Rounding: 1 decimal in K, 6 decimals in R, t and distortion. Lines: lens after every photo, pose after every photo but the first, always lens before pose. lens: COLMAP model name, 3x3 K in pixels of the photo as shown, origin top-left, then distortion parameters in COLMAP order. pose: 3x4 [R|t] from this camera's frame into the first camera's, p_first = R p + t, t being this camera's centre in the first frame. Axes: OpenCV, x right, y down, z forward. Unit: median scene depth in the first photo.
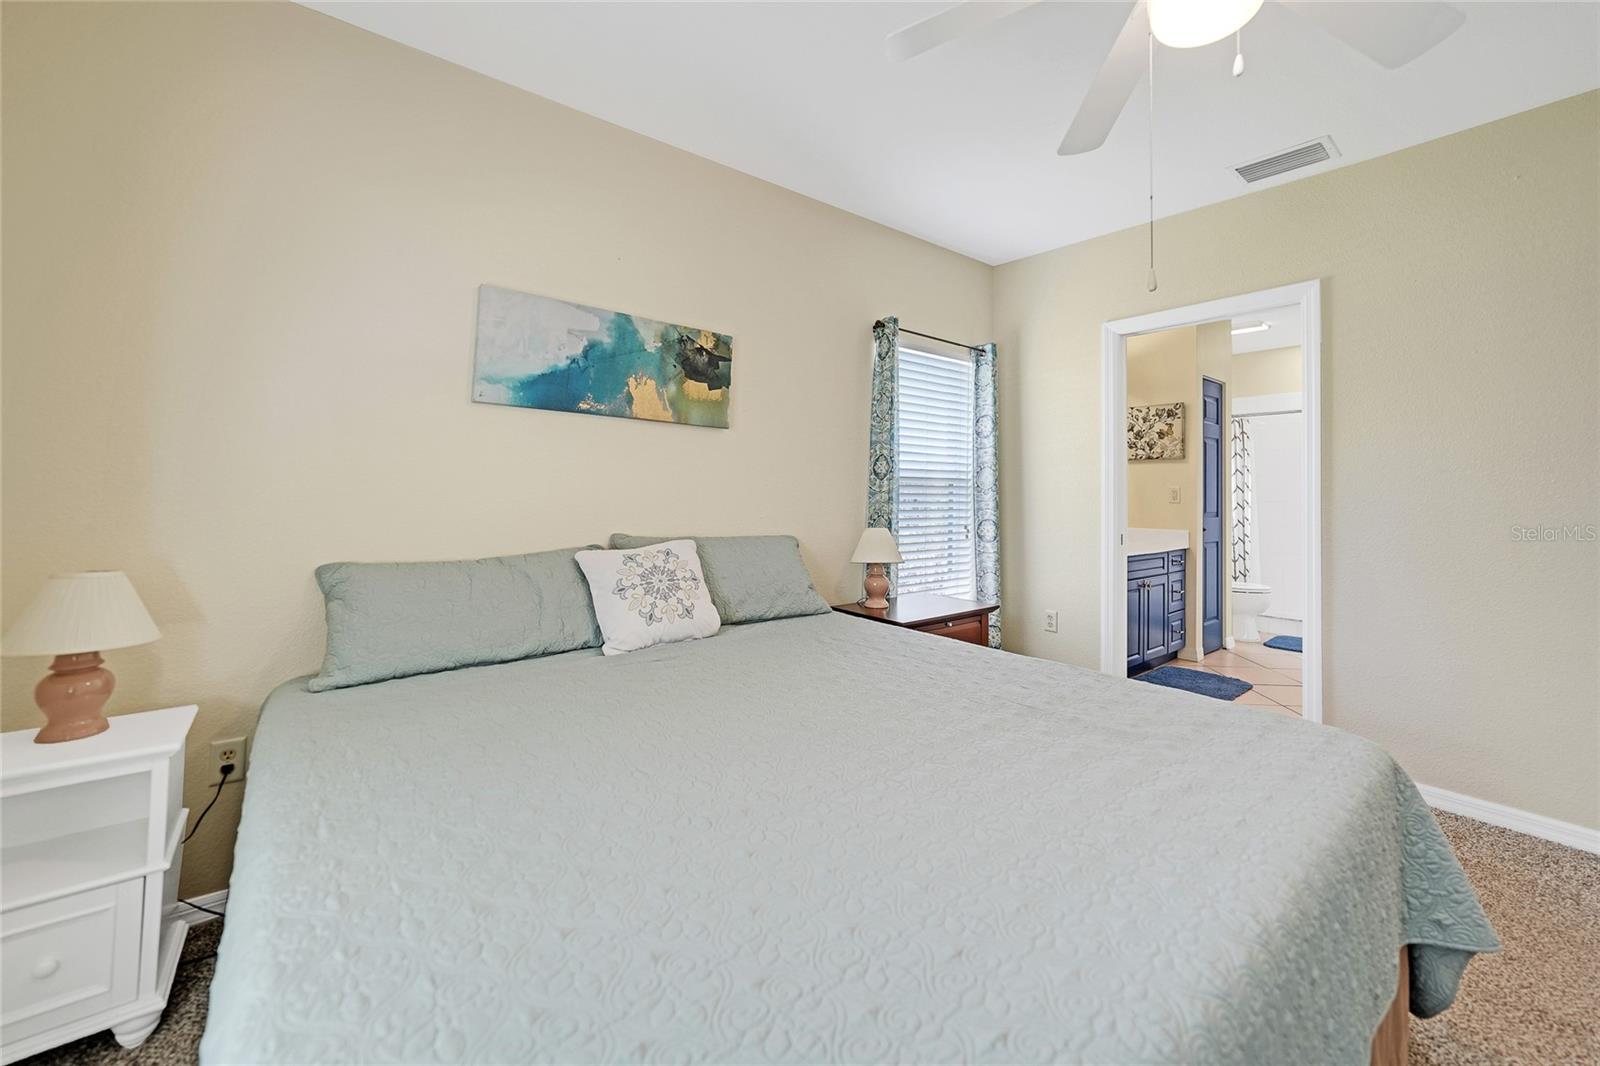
lens RADIAL K [[626.1, 0, 795.1], [0, 626.1, 464.9], [0, 0, 1]] dist [-0.000778, -0.000018]
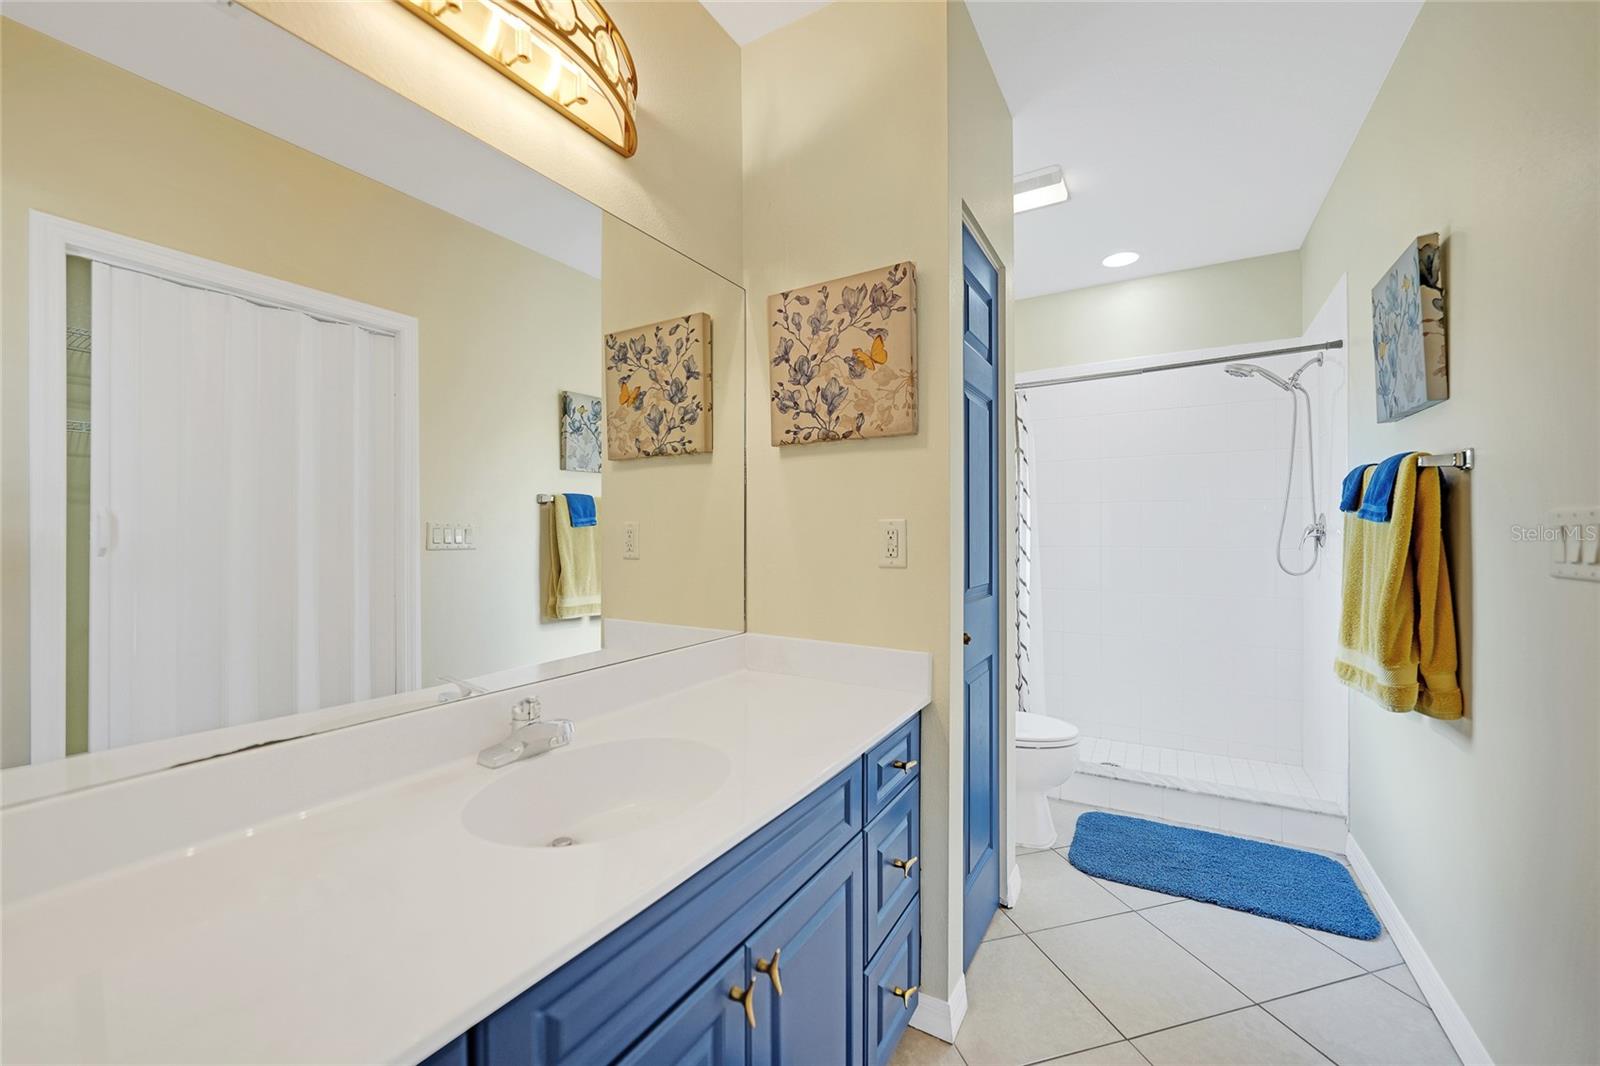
lens RADIAL K [[630.4, 0, 804.5], [0, 630.4, 541.6], [0, 0, 1]] dist [0.000299, 0.000167]
pose [[0.935387, -0.021616, 0.352964, 0.436276], [0.011751, 0.999479, 0.030069, 0.035945], [-0.353430, -0.023978, 0.935154, 0.689606]]
